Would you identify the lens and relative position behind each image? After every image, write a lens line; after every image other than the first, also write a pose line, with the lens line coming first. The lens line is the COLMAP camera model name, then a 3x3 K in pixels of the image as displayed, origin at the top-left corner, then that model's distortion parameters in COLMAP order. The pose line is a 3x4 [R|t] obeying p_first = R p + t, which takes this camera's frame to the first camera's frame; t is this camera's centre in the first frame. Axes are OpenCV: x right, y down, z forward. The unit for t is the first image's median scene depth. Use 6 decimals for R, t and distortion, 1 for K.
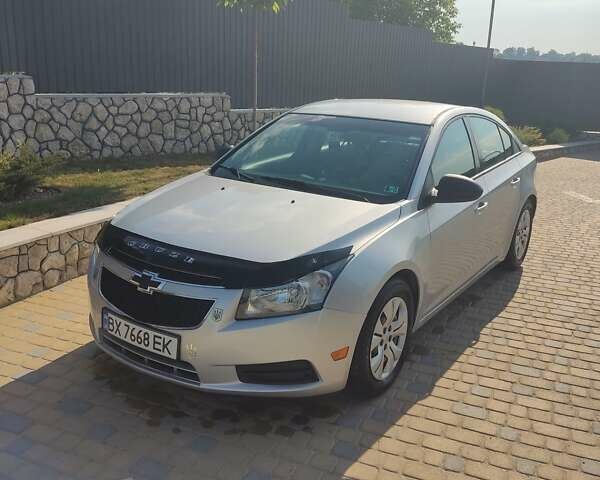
lens RADIAL K [[541.1, 0, 317.7], [0, 541.1, 241.5], [0, 0, 1]] dist [0.085439, -0.002453]
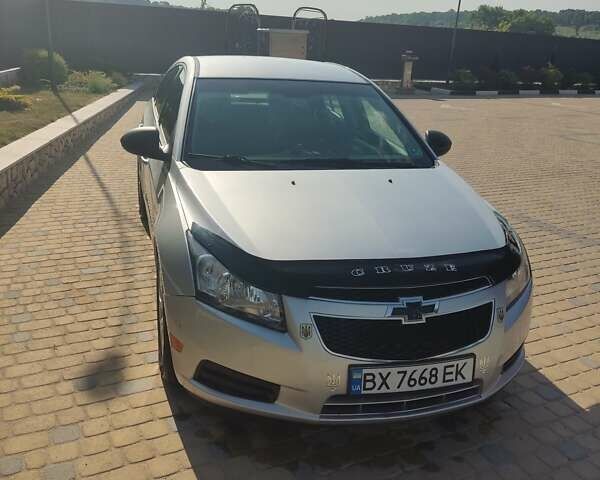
lens RADIAL K [[541.1, 0, 317.7], [0, 541.1, 241.5], [0, 0, 1]] dist [0.085439, -0.002453]
pose [[0.677558, -0.258121, 0.688687, -0.937312], [0.187776, 0.966069, 0.177343, -0.192796], [-0.711095, 0.009158, 0.703036, 0.542543]]
